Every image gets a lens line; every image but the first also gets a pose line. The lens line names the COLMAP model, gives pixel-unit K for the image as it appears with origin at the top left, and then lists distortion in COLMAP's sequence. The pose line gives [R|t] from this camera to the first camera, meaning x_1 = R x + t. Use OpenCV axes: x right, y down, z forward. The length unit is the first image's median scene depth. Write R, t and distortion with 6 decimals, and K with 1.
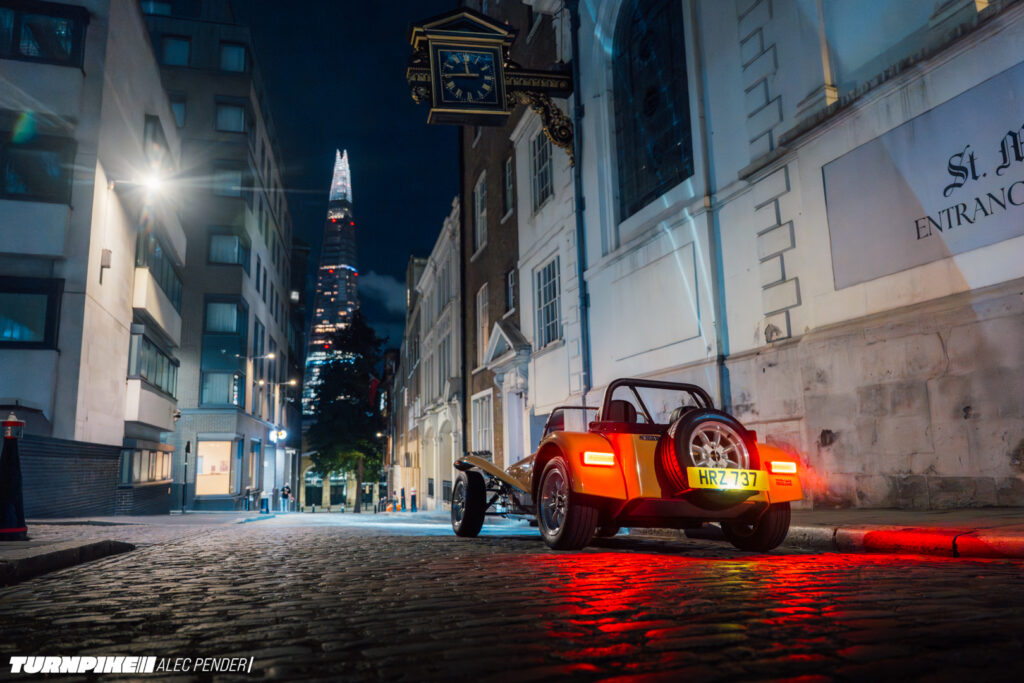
lens RADIAL K [[711.2, 0, 510.4], [0, 711.2, 345.3], [0, 0, 1]] dist [-0.015242, -0.000296]
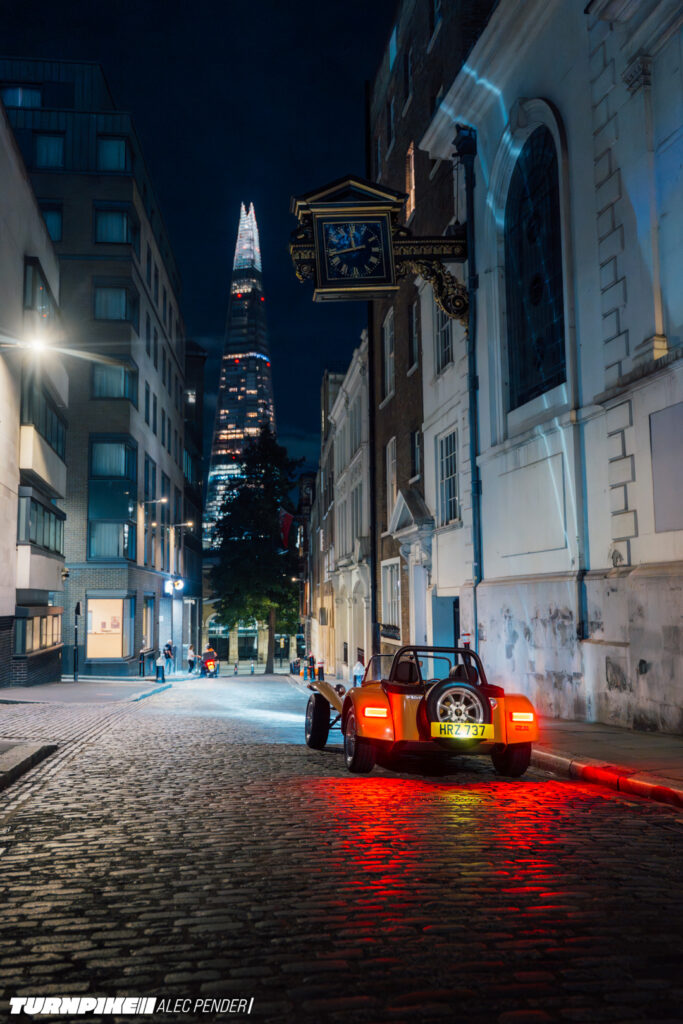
lens RADIAL K [[935.0, 0, 341.9], [0, 935.0, 513.4], [0, 0, 1]] dist [-0.020350, 0.000000]
pose [[0.990276, -0.001095, -0.139114, 0.090627], [0.010857, 0.997528, 0.069428, -0.106389], [0.138694, -0.070263, 0.987840, -0.241883]]
